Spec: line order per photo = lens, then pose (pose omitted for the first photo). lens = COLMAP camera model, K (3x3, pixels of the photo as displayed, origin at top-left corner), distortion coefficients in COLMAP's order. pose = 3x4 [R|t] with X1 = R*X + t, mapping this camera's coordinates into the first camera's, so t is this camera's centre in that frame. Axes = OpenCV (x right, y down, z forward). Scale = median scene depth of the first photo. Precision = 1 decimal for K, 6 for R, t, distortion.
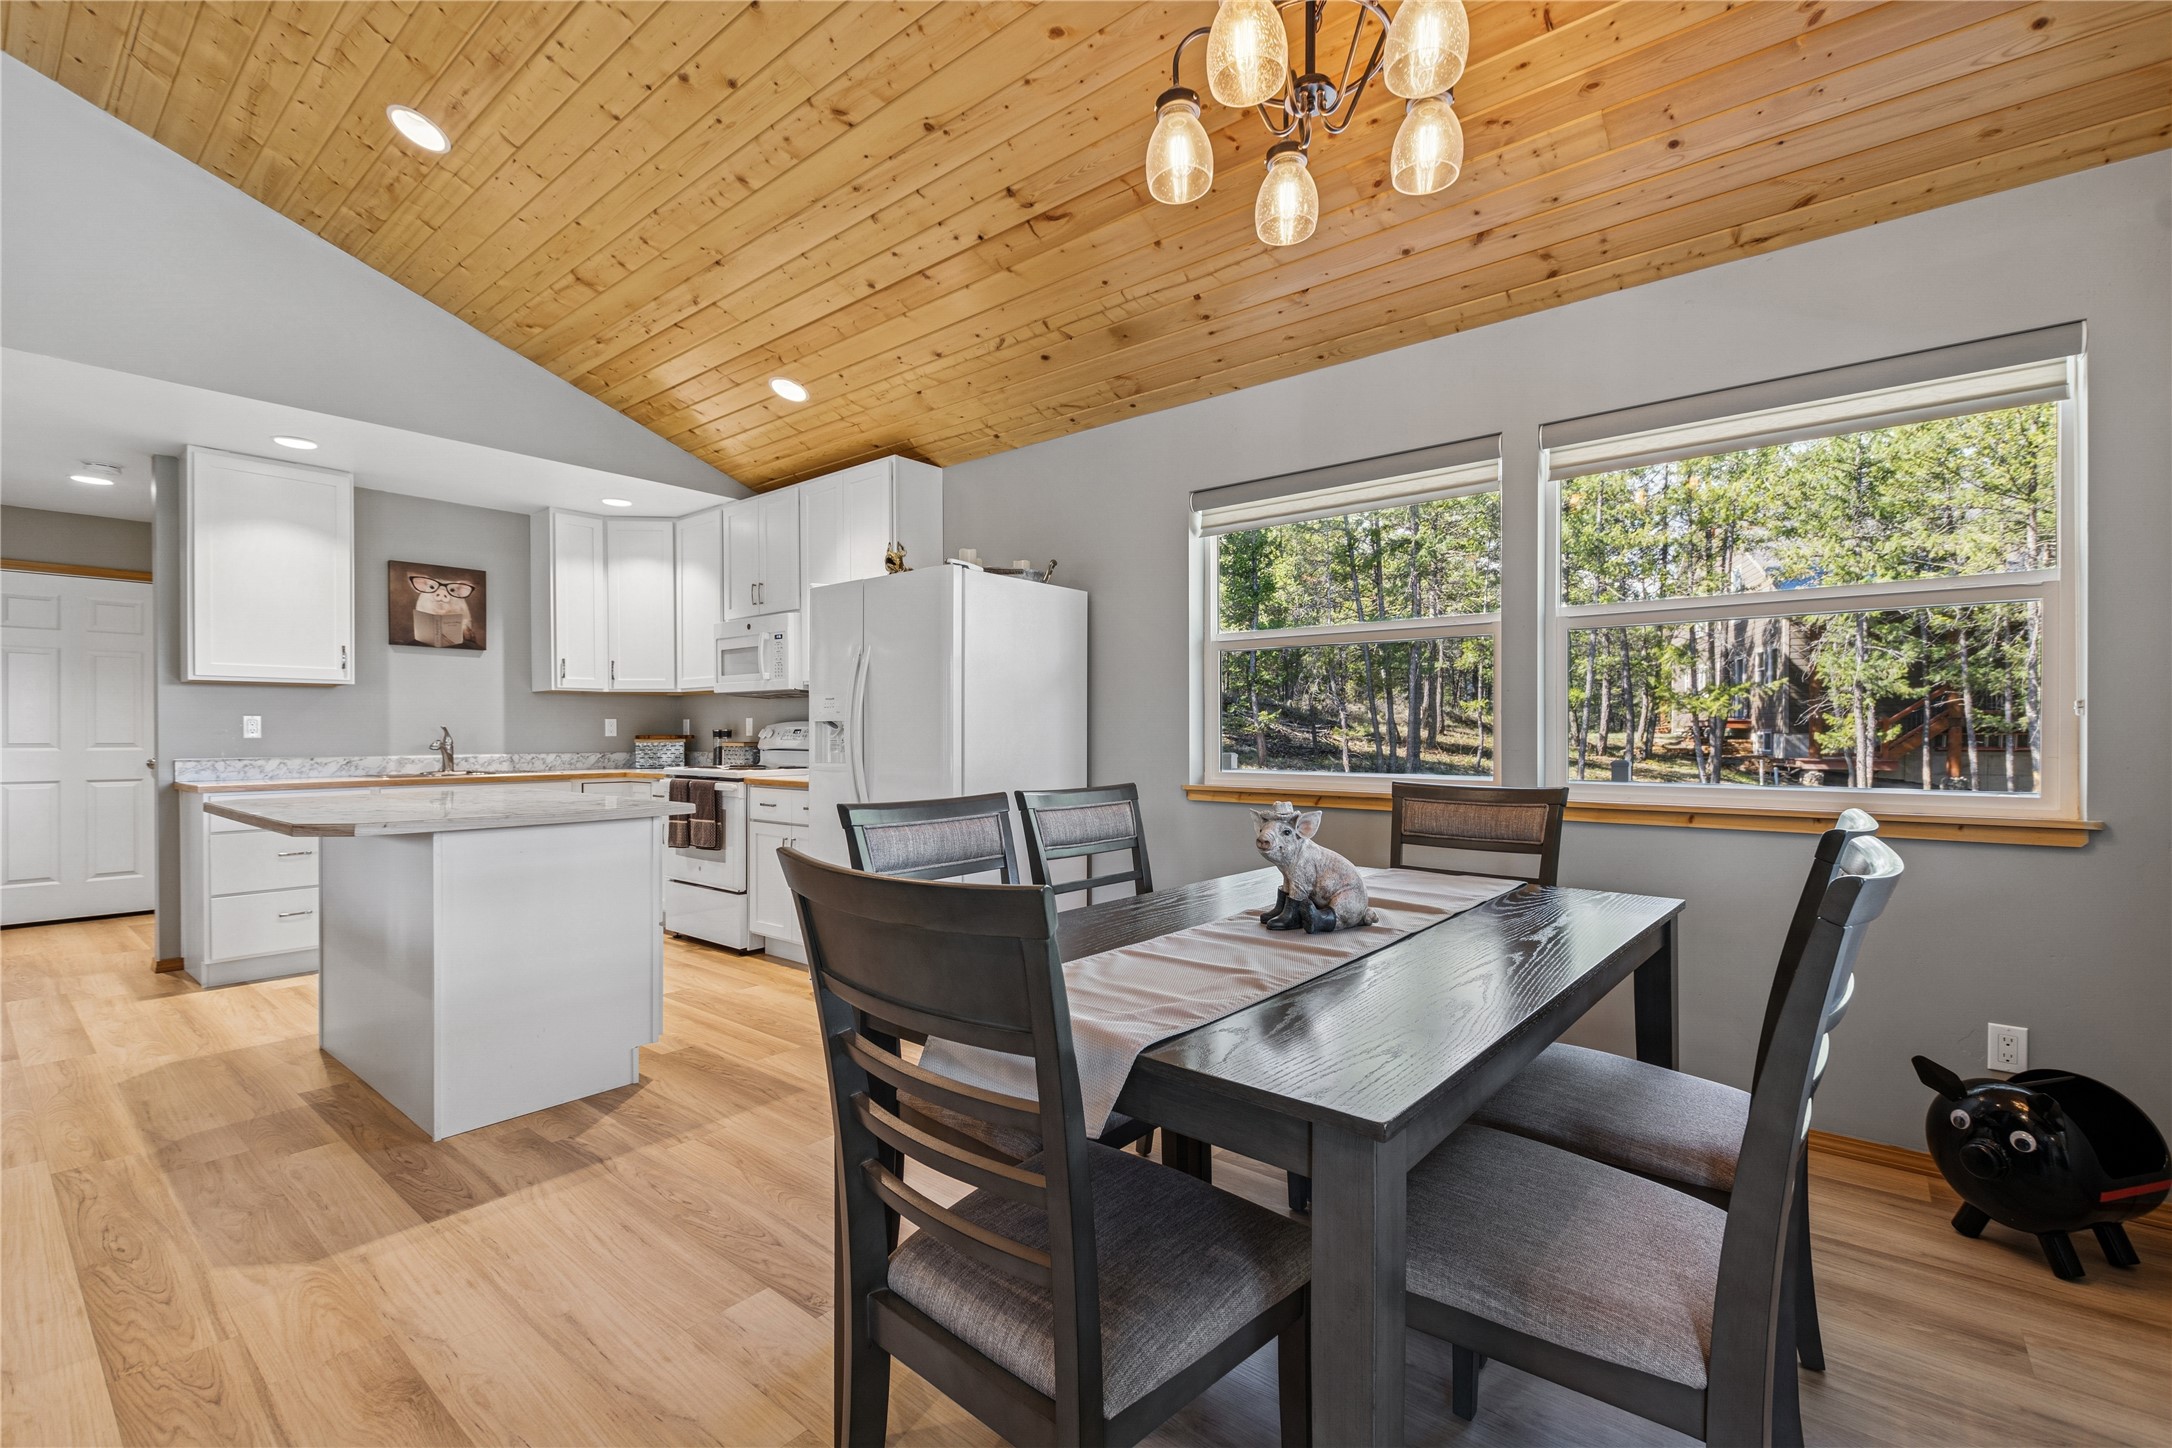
lens RADIAL K [[939.7, 0, 1101.6], [0, 939.7, 734.0], [0, 0, 1]] dist [0.007813, -0.004420]
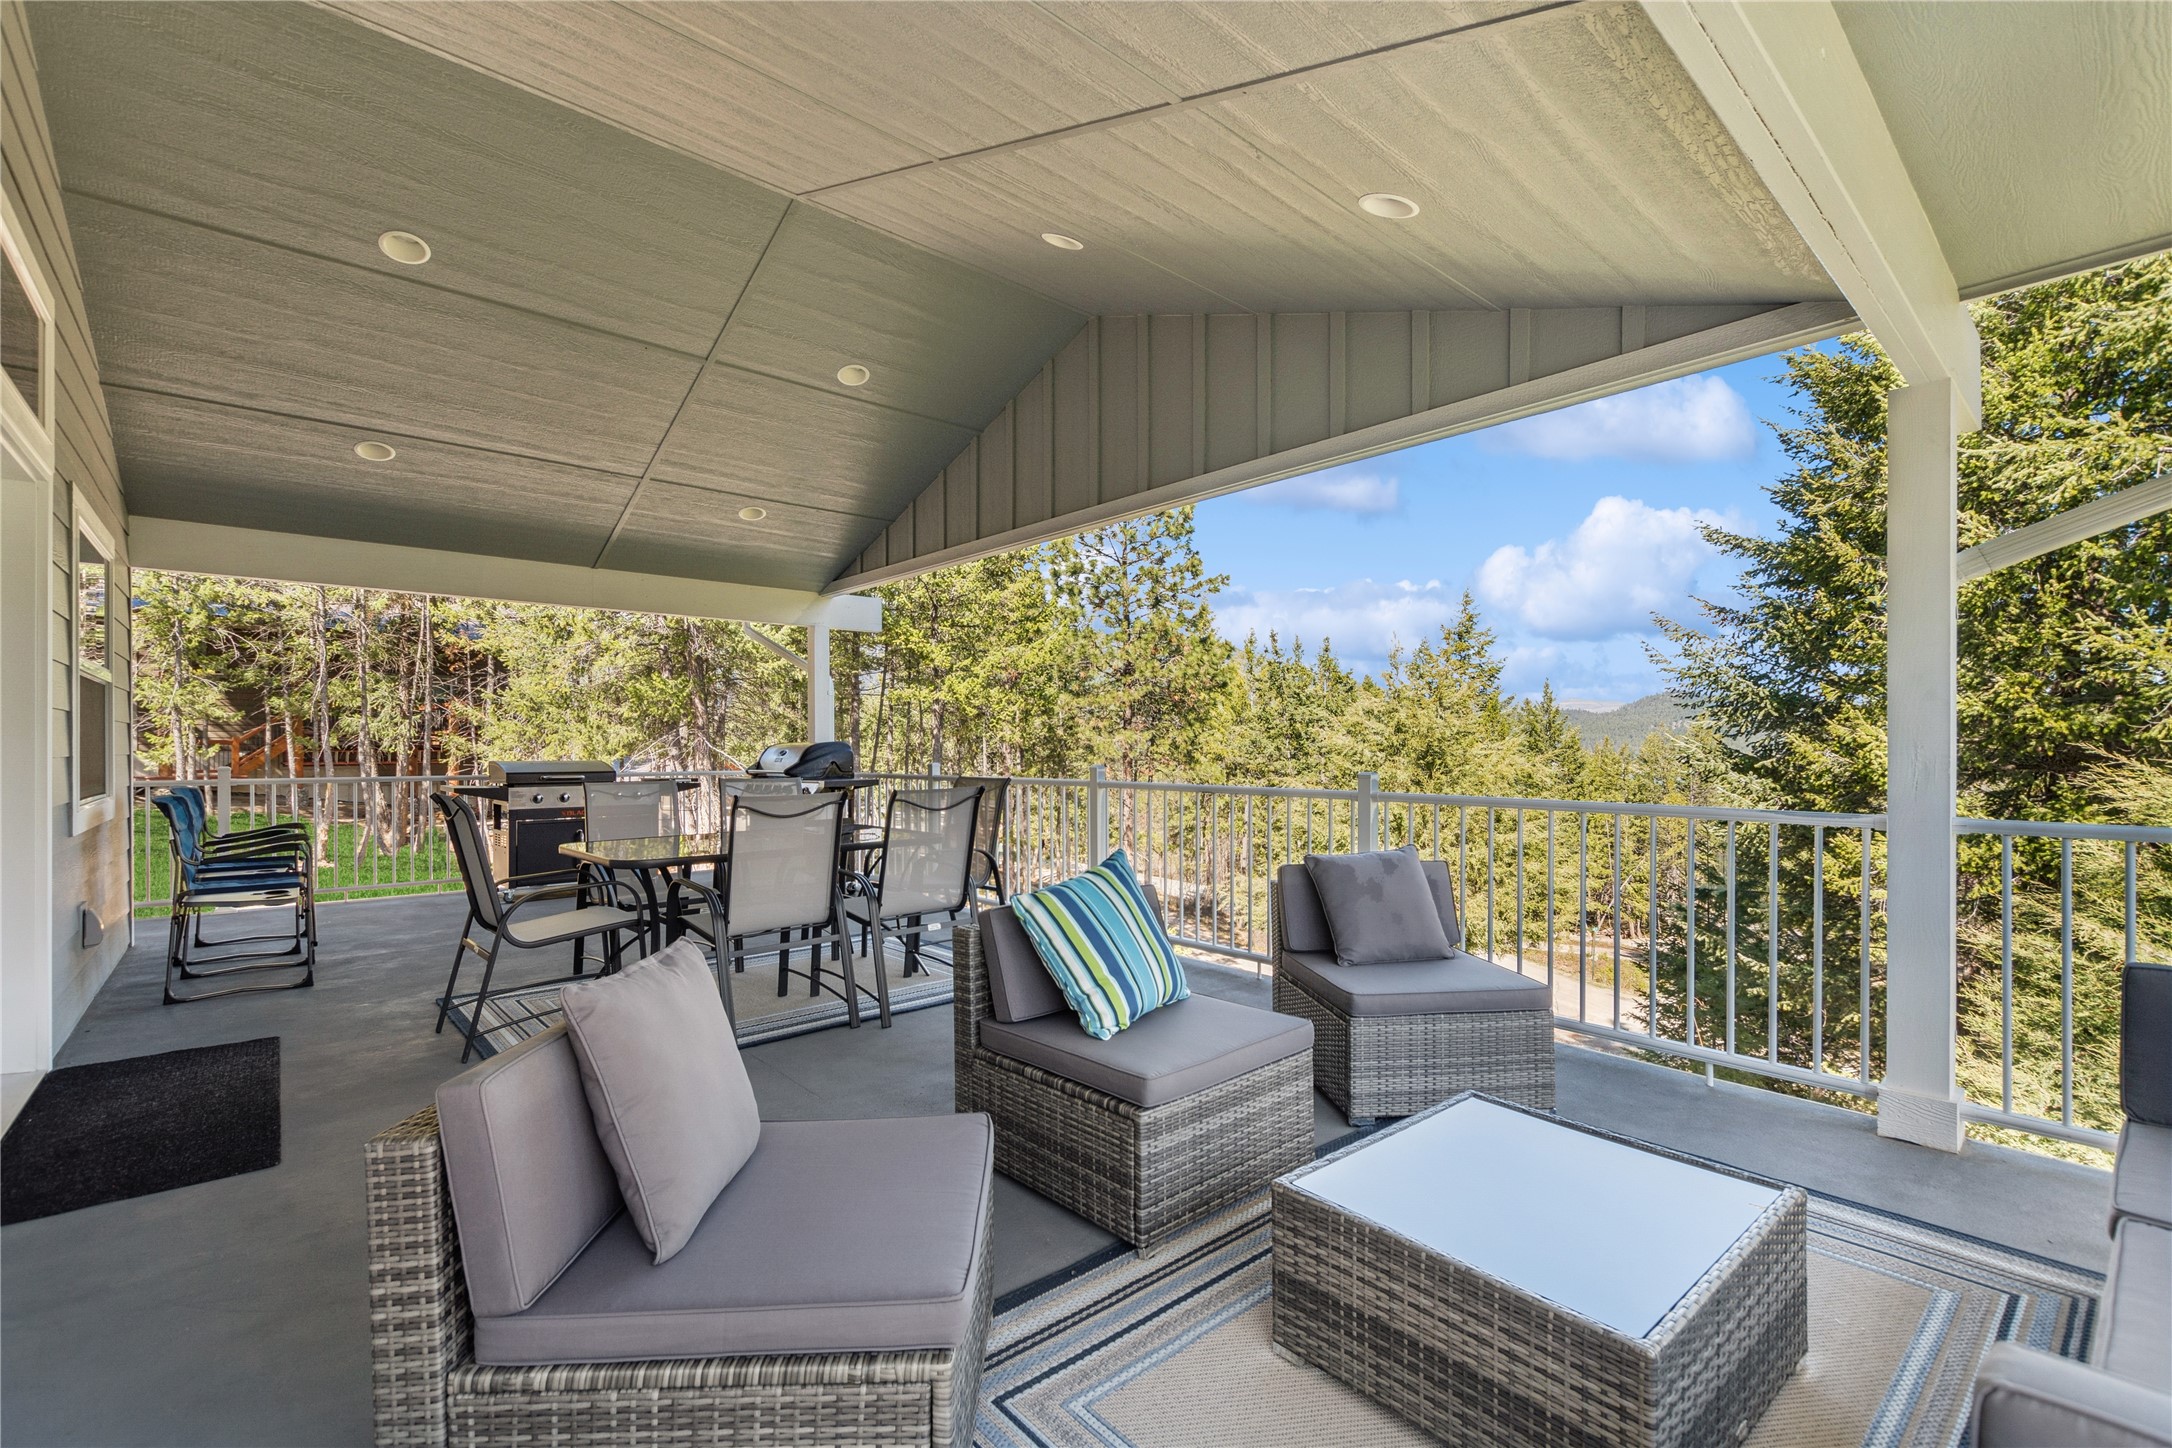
lens RADIAL K [[939.7, 0, 1087.2], [0, 939.7, 740.8], [0, 0, 1]] dist [0.007813, -0.004420]
pose [[0.173623, 0.009569, 0.984766, -0.384443], [0.002287, 0.999946, -0.010120, 0.002498], [-0.984809, 0.004009, 0.173592, -0.915981]]
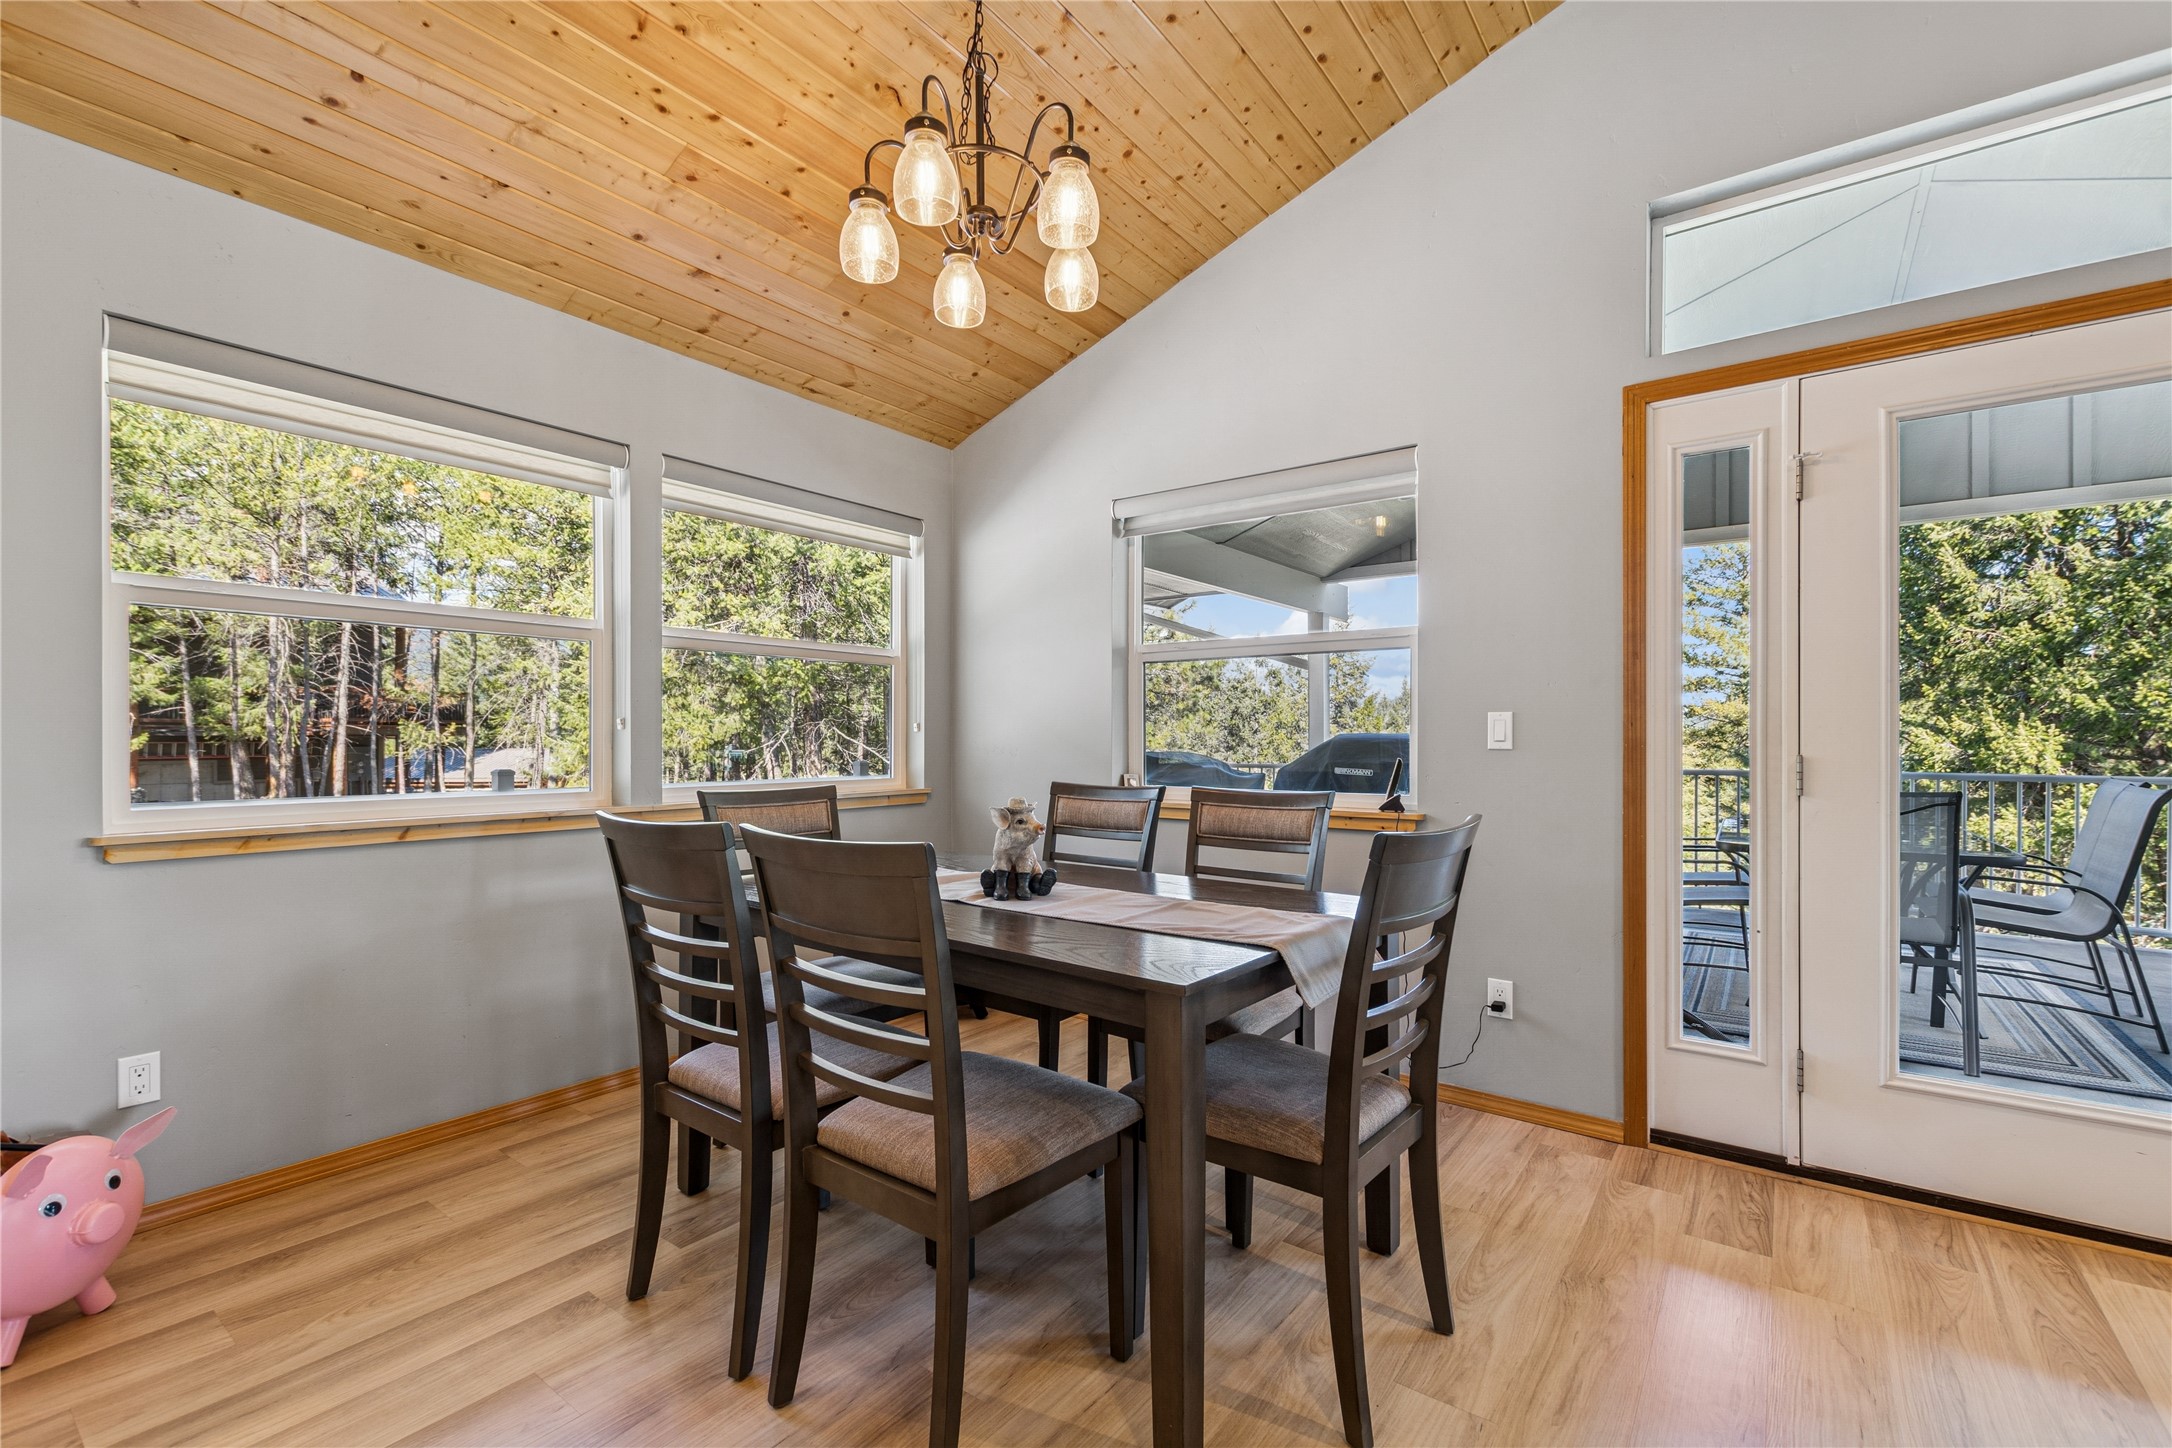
lens RADIAL K [[939.7, 0, 1081.2], [0, 939.7, 739.8], [0, 0, 1]] dist [0.007813, -0.004420]
pose [[-0.036686, 0.001957, 0.999325, -0.395055], [0.001056, 0.999998, -0.001919, -0.000515], [-0.999326, 0.000985, -0.036688, 0.360824]]
